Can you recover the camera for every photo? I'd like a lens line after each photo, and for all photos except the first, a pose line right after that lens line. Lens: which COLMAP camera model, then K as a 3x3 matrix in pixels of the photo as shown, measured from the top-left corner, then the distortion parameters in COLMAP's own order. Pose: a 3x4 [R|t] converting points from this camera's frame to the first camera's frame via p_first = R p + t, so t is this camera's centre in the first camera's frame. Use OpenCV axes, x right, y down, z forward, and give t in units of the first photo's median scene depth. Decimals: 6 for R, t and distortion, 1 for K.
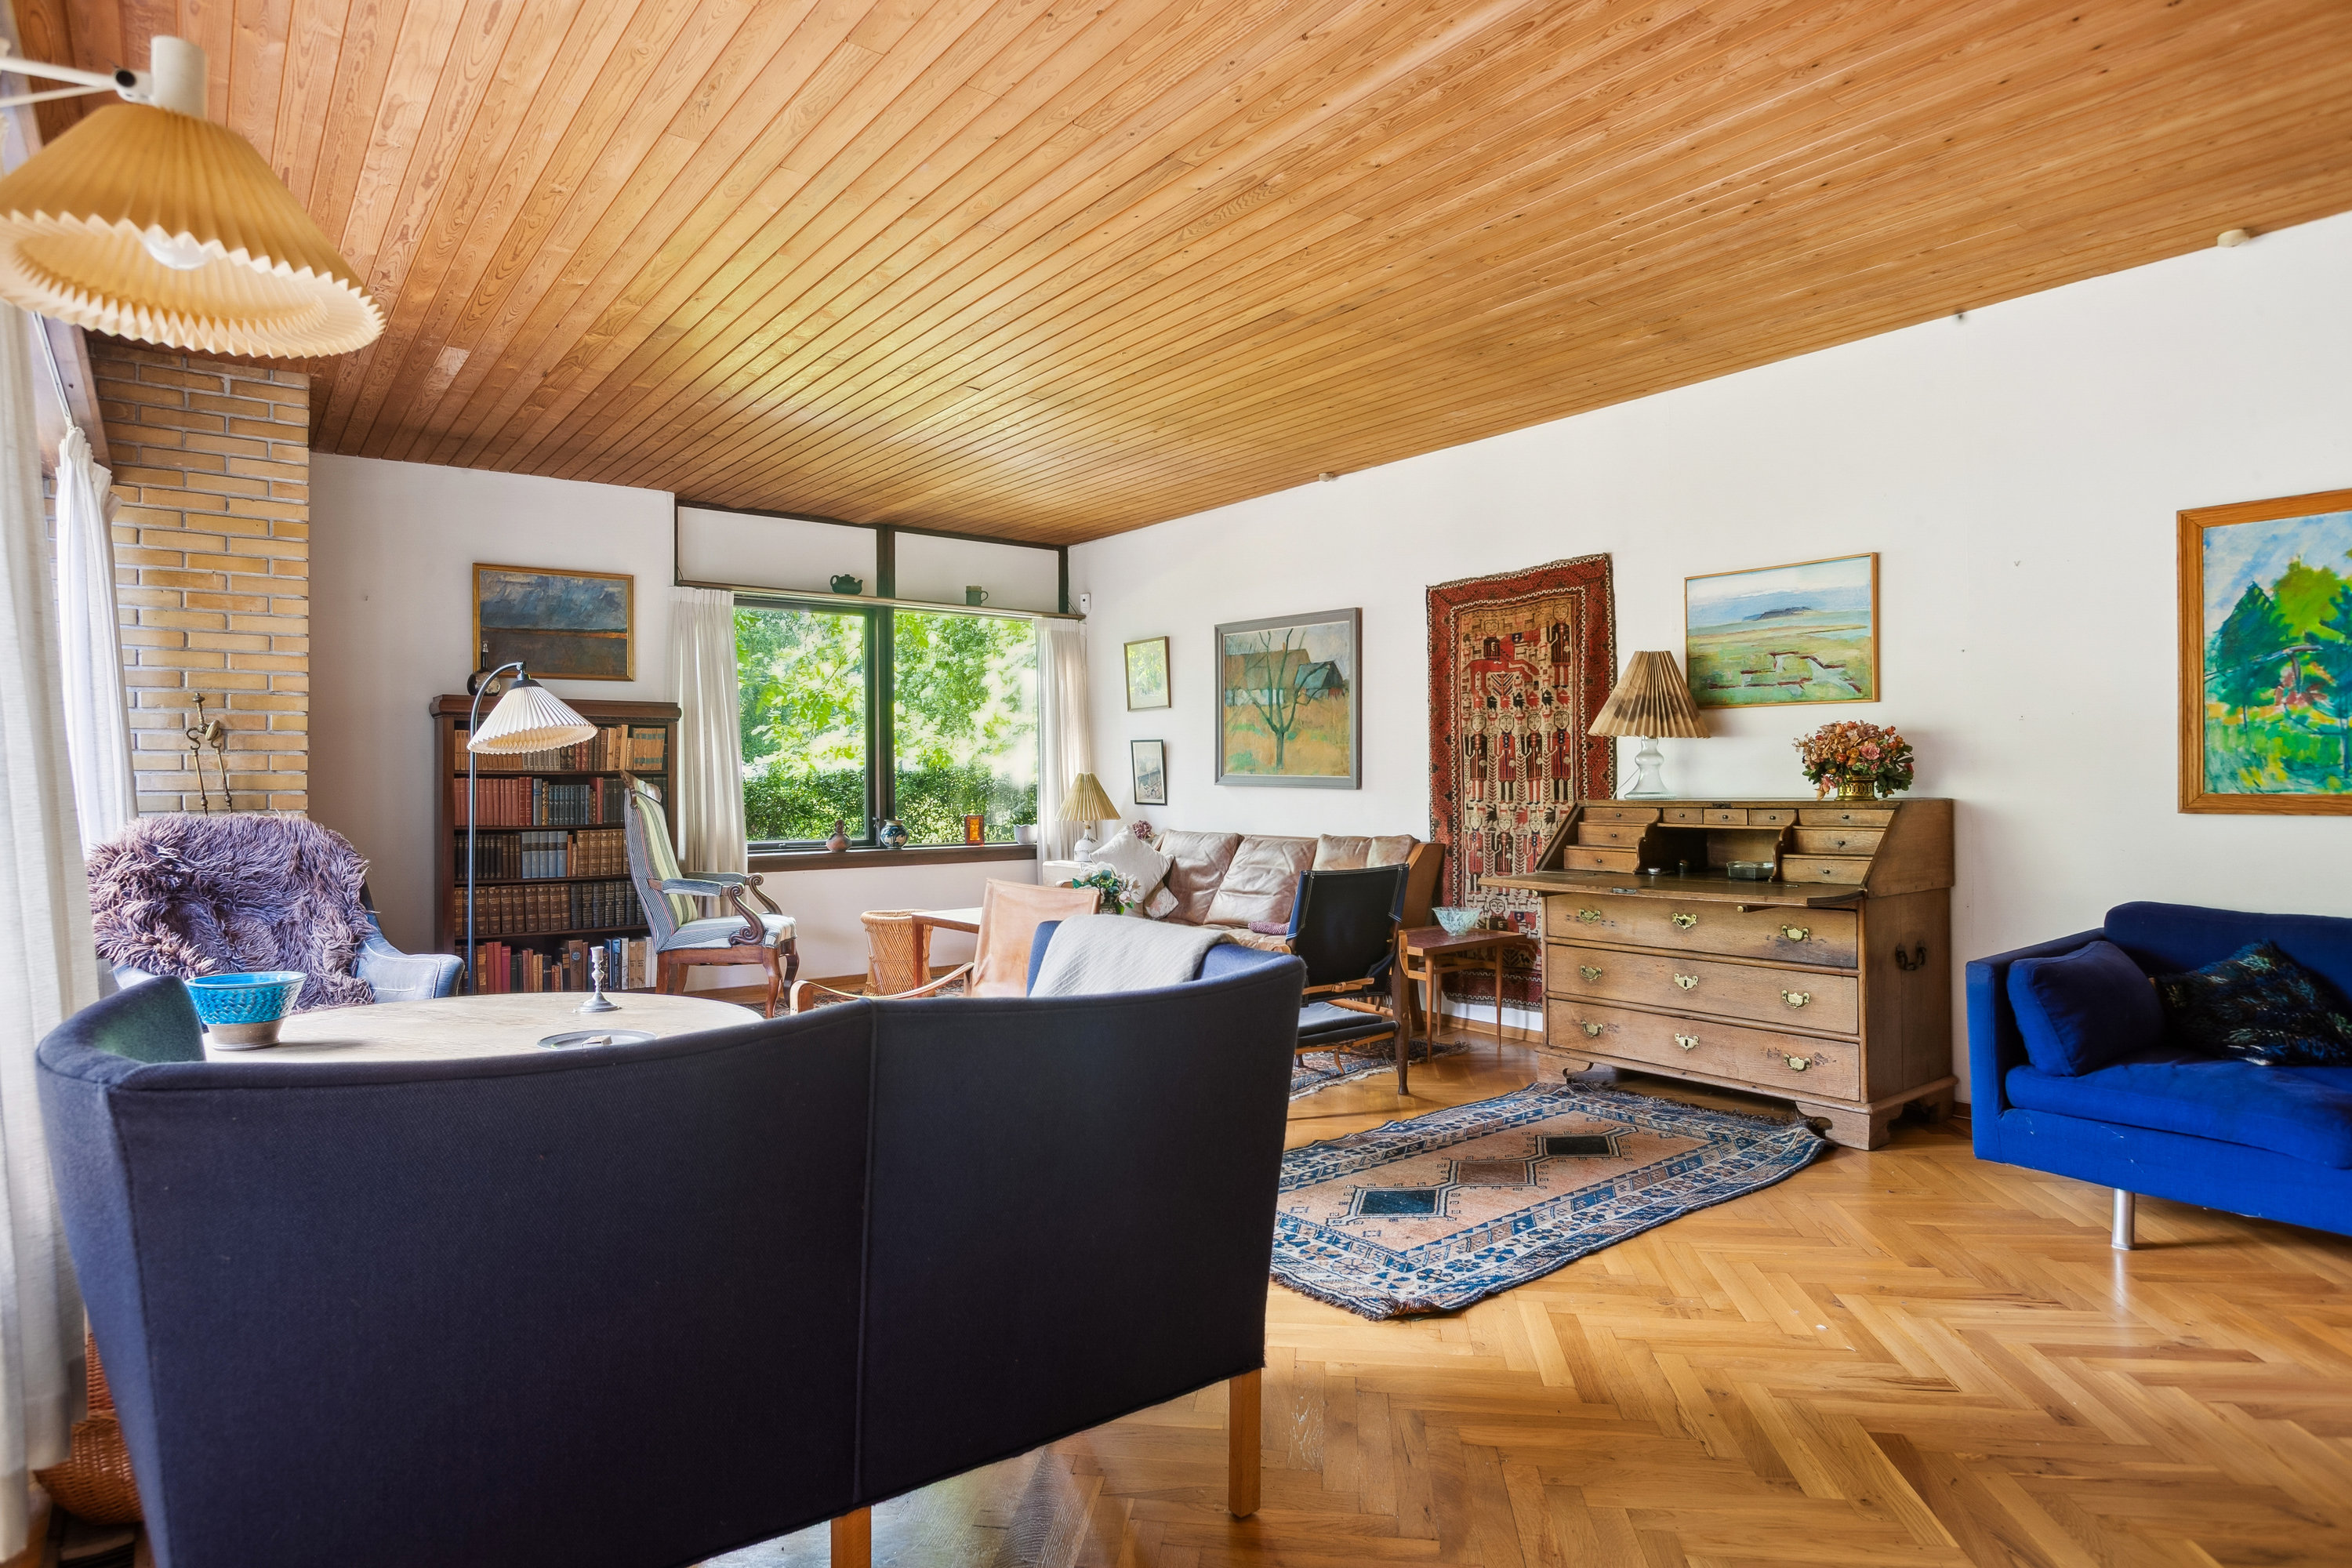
lens RADIAL K [[1298.0, 0, 1186.6], [0, 1298.0, 784.7], [0, 0, 1]] dist [-0.001875, -0.000134]
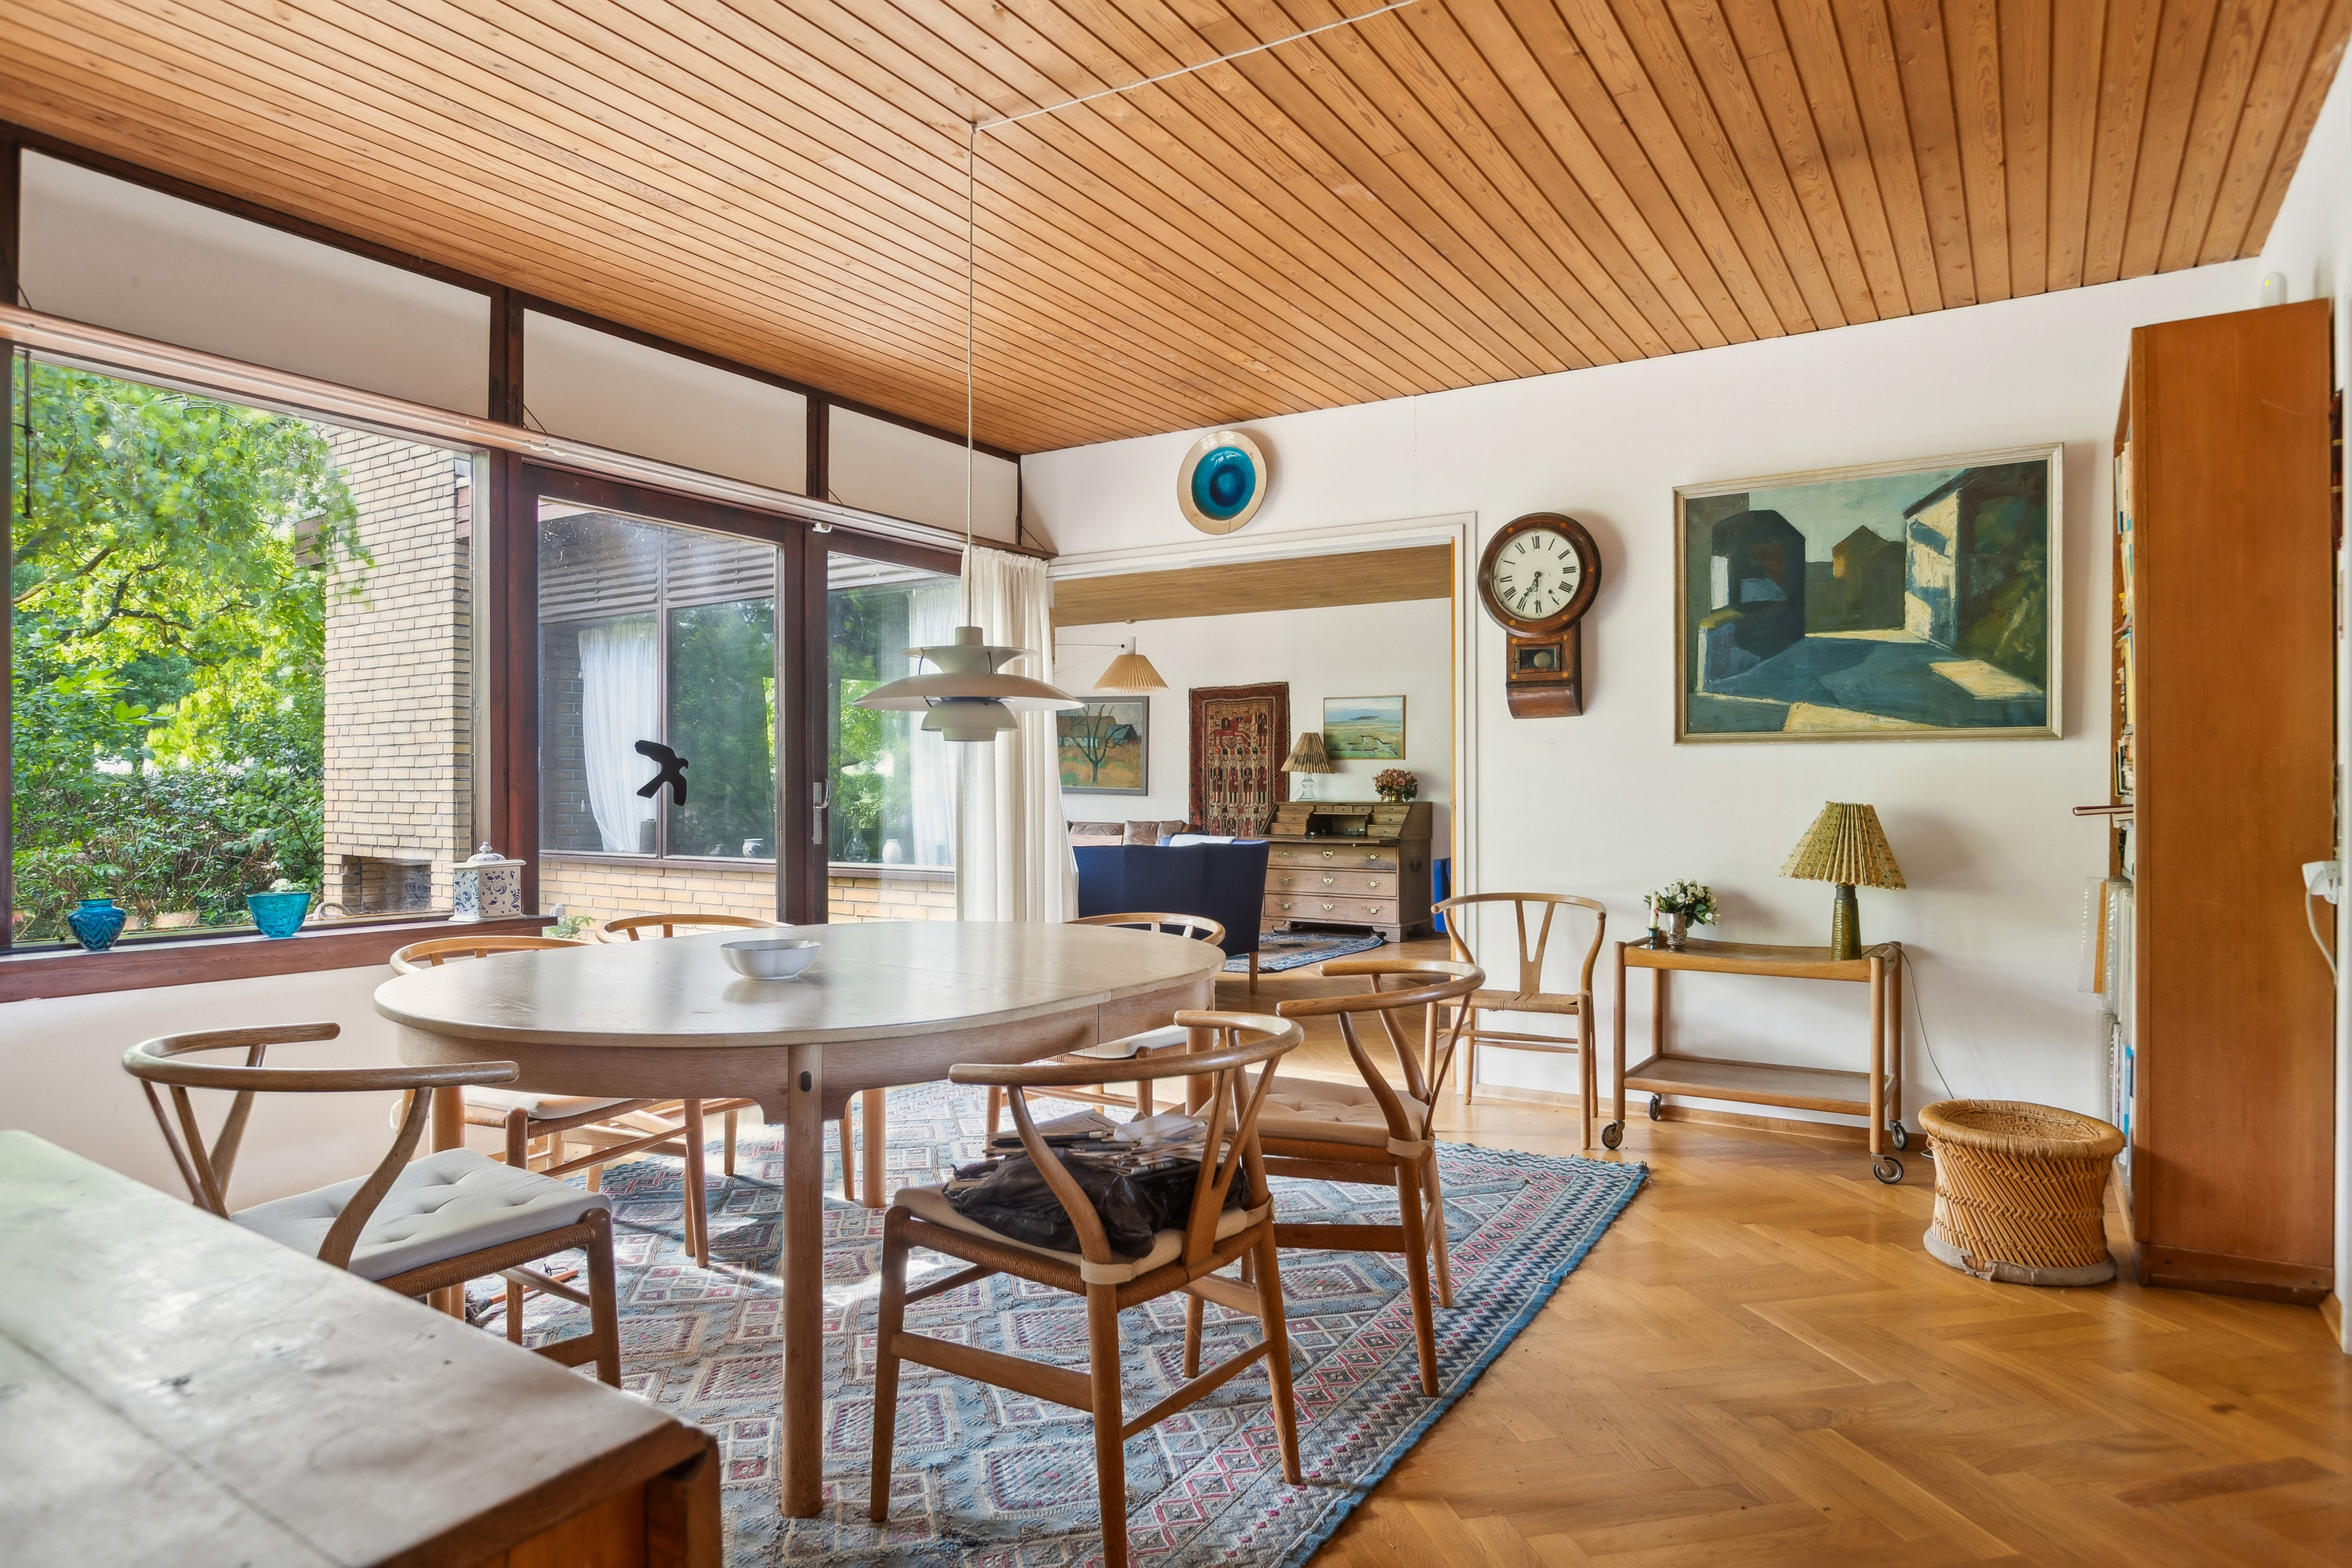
lens RADIAL K [[1298.0, 0, 1172.2], [0, 1298.0, 790.0], [0, 0, 1]] dist [-0.001875, -0.000134]
pose [[0.948876, 0.013349, 0.315366, -0.541060], [-0.011676, 0.999906, -0.007193, 0.010444], [-0.315432, 0.003143, 0.948943, -0.979160]]
